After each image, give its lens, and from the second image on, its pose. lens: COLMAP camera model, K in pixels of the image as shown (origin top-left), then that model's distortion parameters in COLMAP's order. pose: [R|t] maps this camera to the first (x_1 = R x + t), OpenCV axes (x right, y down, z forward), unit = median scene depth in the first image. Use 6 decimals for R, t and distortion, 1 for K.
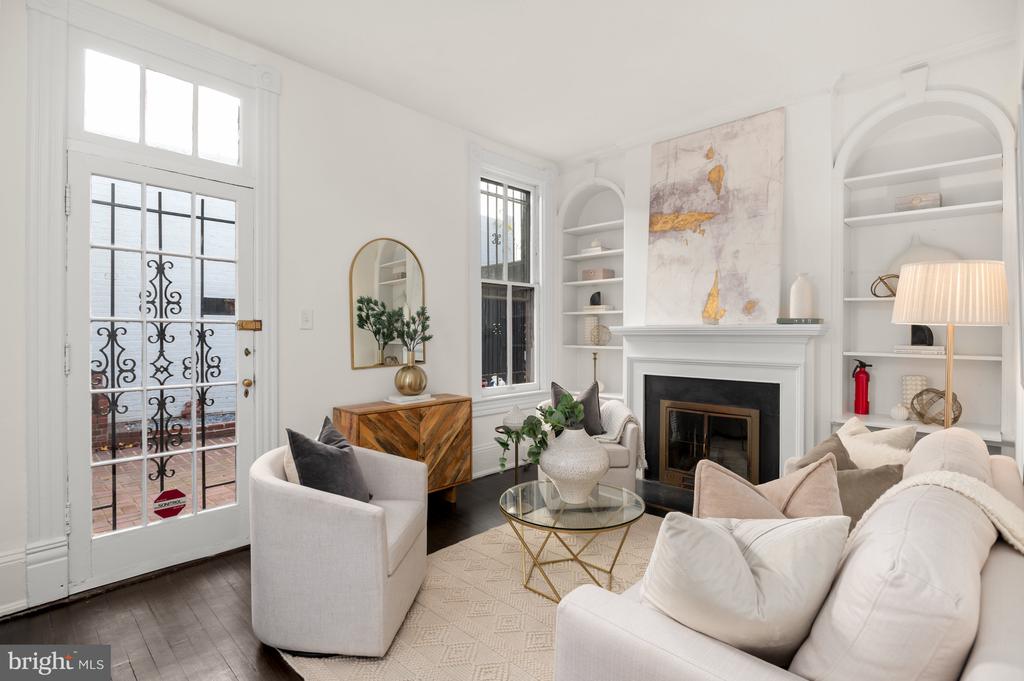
lens RADIAL K [[484.6, 0, 510.9], [0, 484.6, 336.7], [0, 0, 1]] dist [-0.001688, -0.000107]
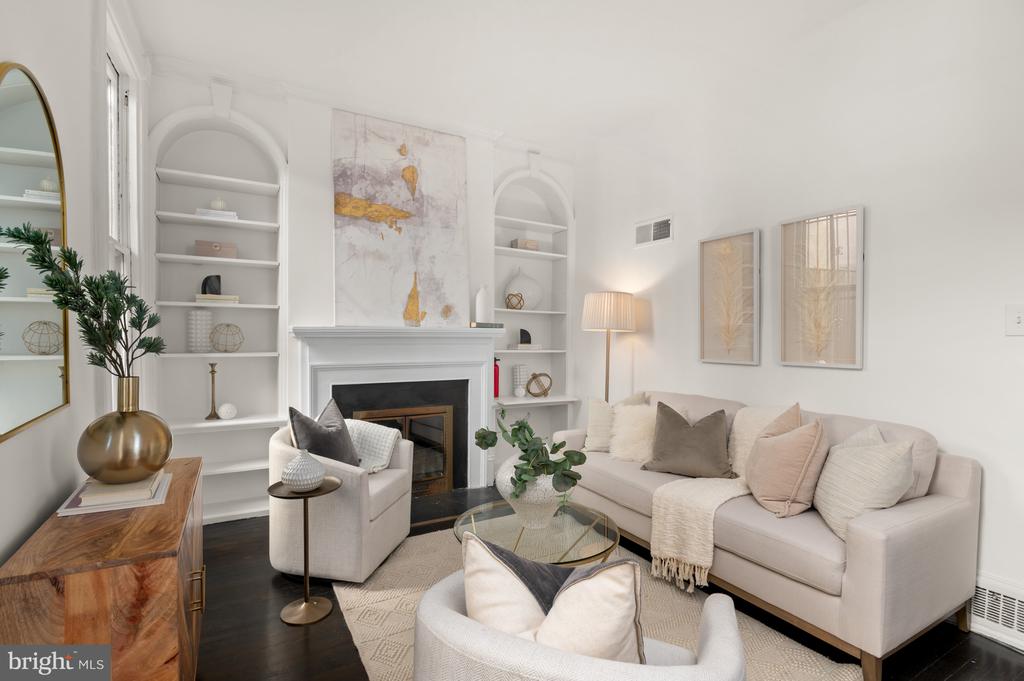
lens RADIAL K [[491.4, 0, 505.2], [0, 491.4, 345.9], [0, 0, 1]] dist [-0.001165, 0.000277]
pose [[0.295606, -0.019463, 0.955112, -0.479355], [0.004903, 0.999810, 0.018857, -0.003670], [-0.955297, -0.000891, 0.295646, 0.517316]]
